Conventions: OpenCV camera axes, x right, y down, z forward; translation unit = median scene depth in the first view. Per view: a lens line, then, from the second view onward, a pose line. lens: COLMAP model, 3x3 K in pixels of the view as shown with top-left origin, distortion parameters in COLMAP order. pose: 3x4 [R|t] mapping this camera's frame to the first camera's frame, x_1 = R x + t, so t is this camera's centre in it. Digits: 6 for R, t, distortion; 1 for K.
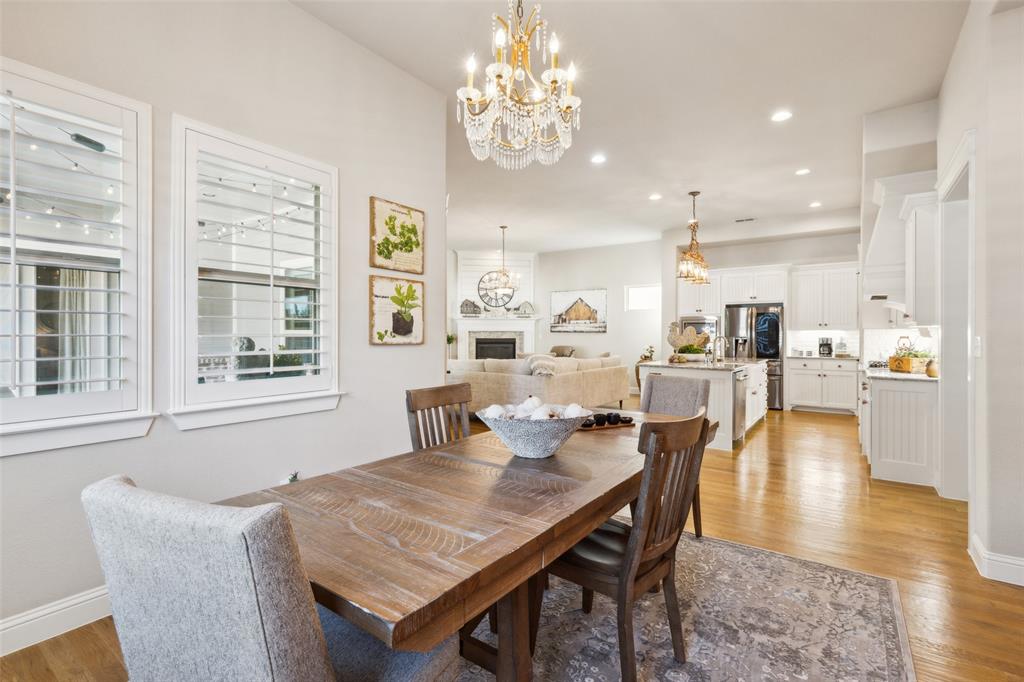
lens RADIAL K [[471.3, 0, 510.9], [0, 471.3, 336.0], [0, 0, 1]] dist [0.007407, -0.001949]
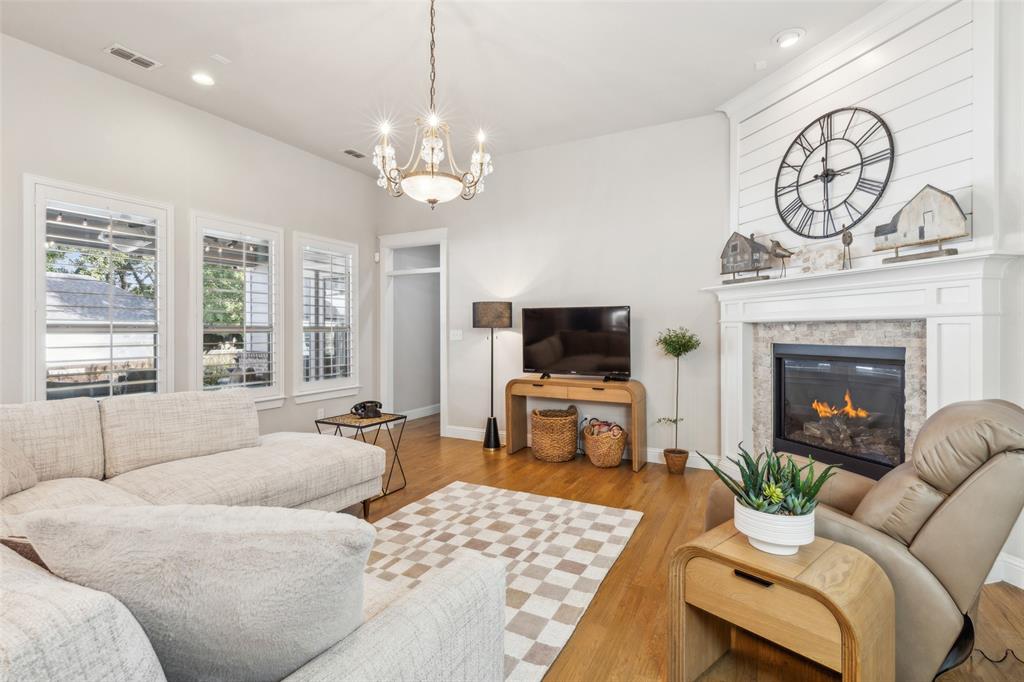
lens RADIAL K [[471.3, 0, 528.5], [0, 471.3, 331.2], [0, 0, 1]] dist [0.007407, -0.001949]
pose [[0.177286, -0.000837, -0.984159, 0.238850], [-0.003070, 0.999994, -0.001404, -0.002914], [0.984155, 0.003271, 0.177282, 0.826033]]
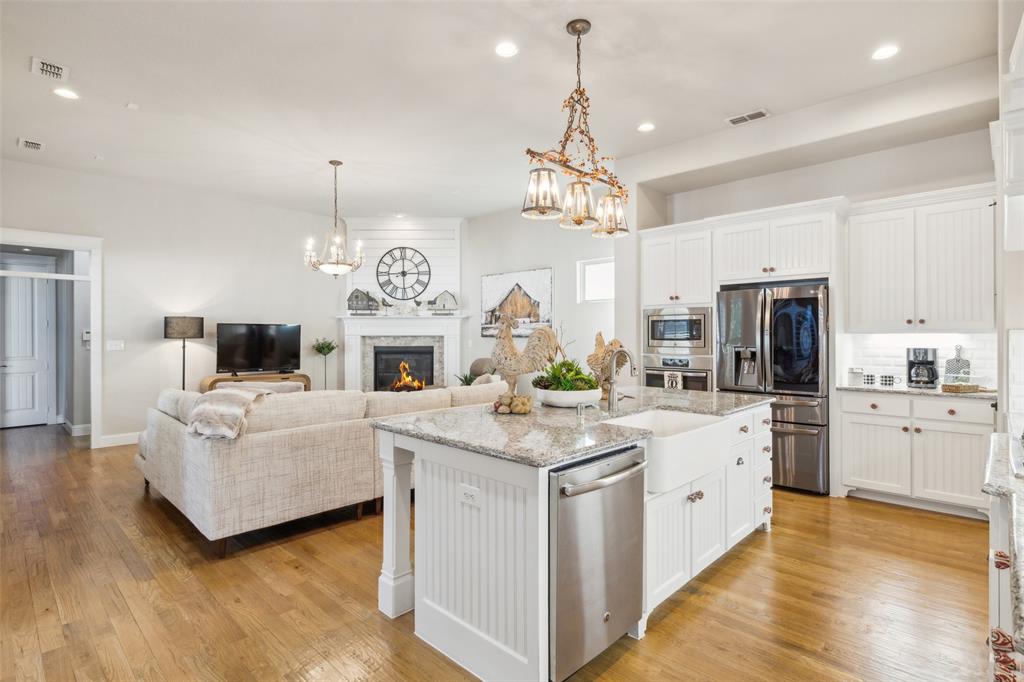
lens RADIAL K [[506.3, 0, 516.3], [0, 506.3, 333.8], [0, 0, 1]] dist [-0.004366, -0.000049]
pose [[0.990973, -0.003693, -0.134014, 0.243253], [0.002241, 0.999937, -0.010983, -0.004784], [0.134046, 0.010584, 0.990919, 0.325541]]
